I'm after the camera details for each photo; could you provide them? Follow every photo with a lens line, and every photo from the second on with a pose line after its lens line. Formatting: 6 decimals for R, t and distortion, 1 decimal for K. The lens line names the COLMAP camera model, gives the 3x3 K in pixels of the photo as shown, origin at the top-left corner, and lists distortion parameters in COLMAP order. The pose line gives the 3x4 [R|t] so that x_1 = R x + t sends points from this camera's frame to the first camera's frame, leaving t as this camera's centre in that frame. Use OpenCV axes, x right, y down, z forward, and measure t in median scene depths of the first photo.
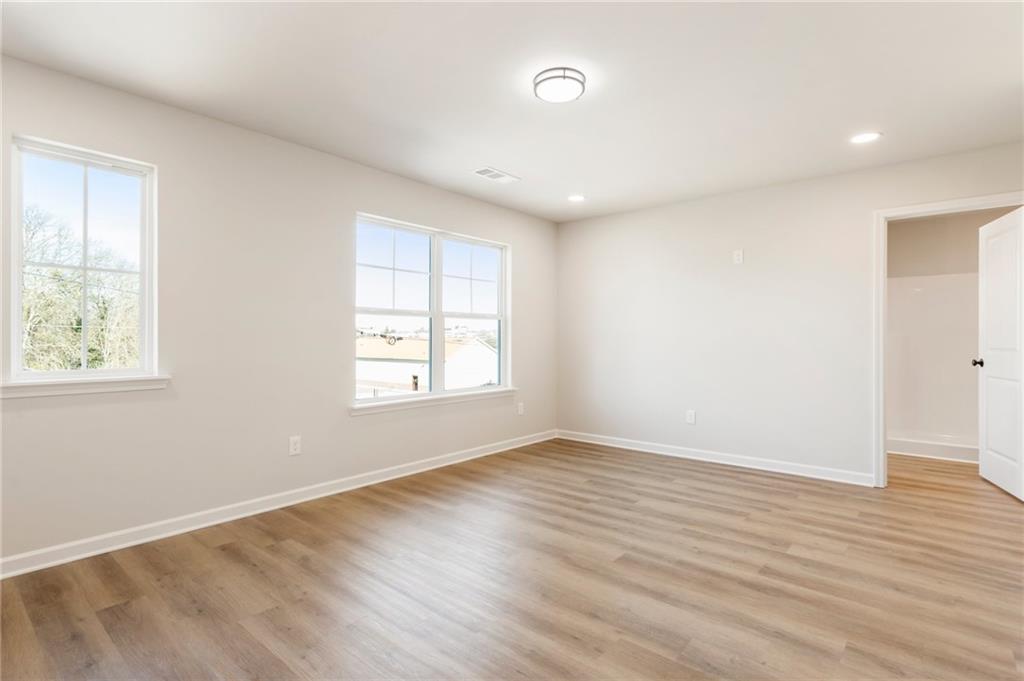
lens RADIAL K [[494.3, 0, 519.2], [0, 494.3, 342.5], [0, 0, 1]] dist [-0.000661, 0.003999]
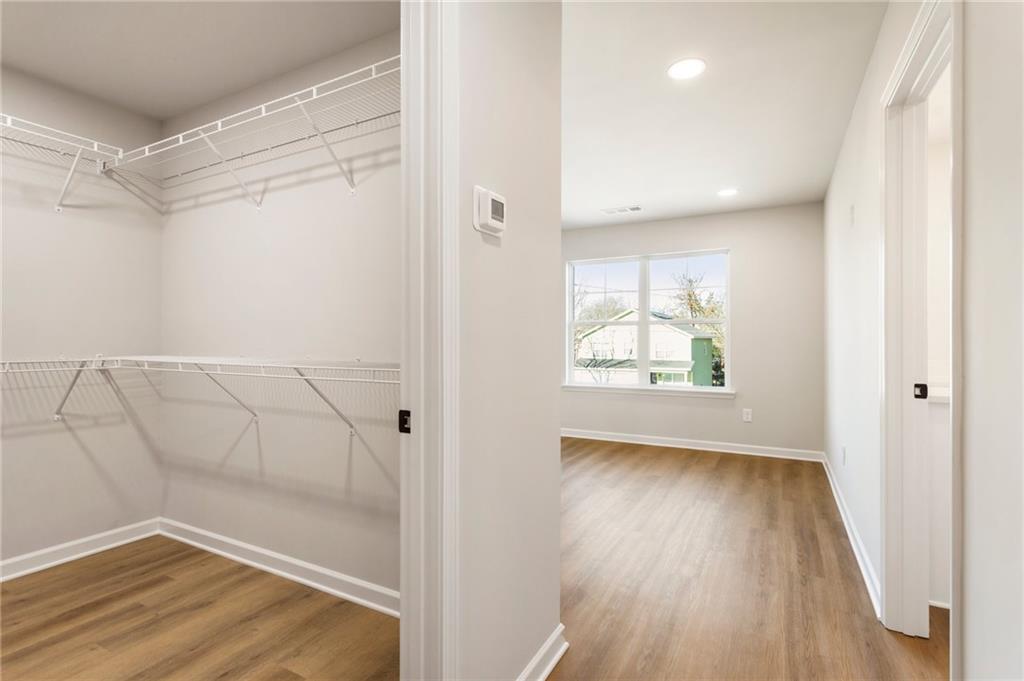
lens RADIAL K [[494.3, 0, 515.4], [0, 494.3, 340.9], [0, 0, 1]] dist [-0.000661, 0.003999]
pose [[0.209342, -0.002438, -0.977839, 1.488261], [-0.008247, 0.999957, -0.004259, -0.001393], [0.977808, 0.008955, 0.209313, 0.645031]]
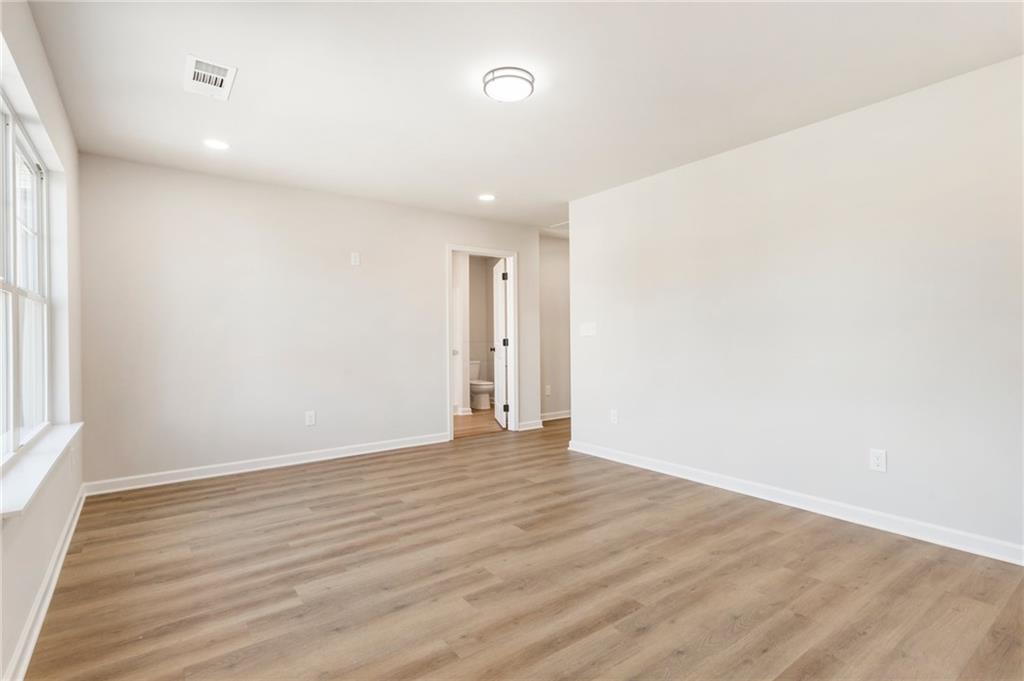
lens RADIAL K [[494.3, 0, 503.2], [0, 494.3, 338.6], [0, 0, 1]] dist [-0.000661, 0.003999]
pose [[0.245428, -0.007435, 0.969386, -0.773717], [0.014182, 0.999891, 0.004079, -0.001963], [-0.969311, 0.012747, 0.245506, 0.650770]]
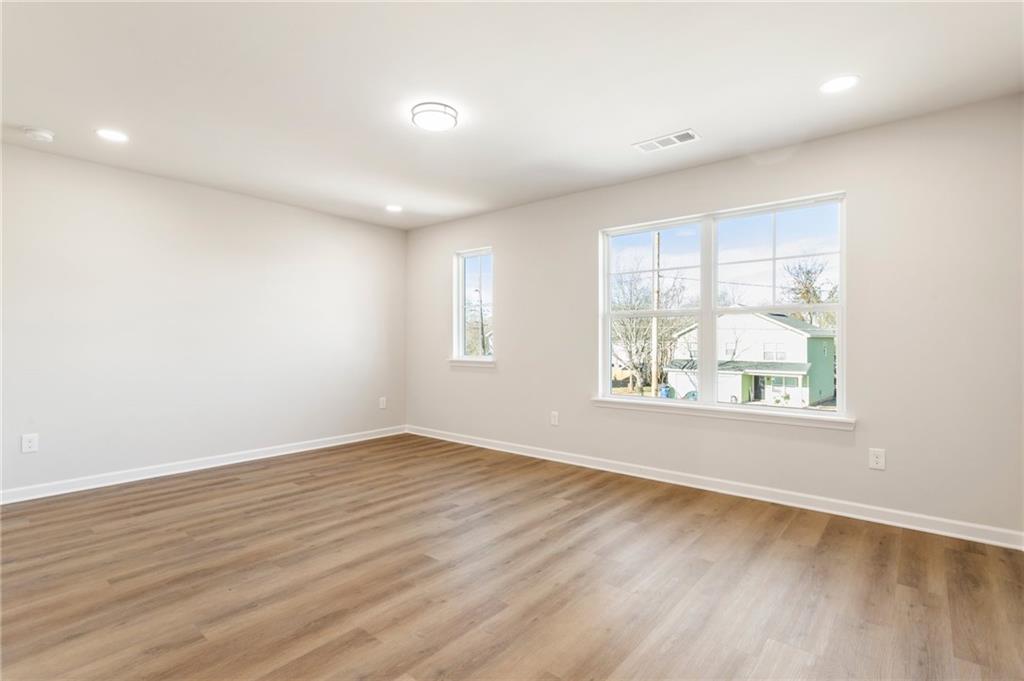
lens RADIAL K [[494.3, 0, 515.2], [0, 494.3, 341.4], [0, 0, 1]] dist [-0.000661, 0.003999]
pose [[0.013559, -0.000577, -0.999908, 1.037182], [-0.008829, 0.999961, -0.000696, -0.000835], [0.999869, 0.008837, 0.013553, 0.995141]]
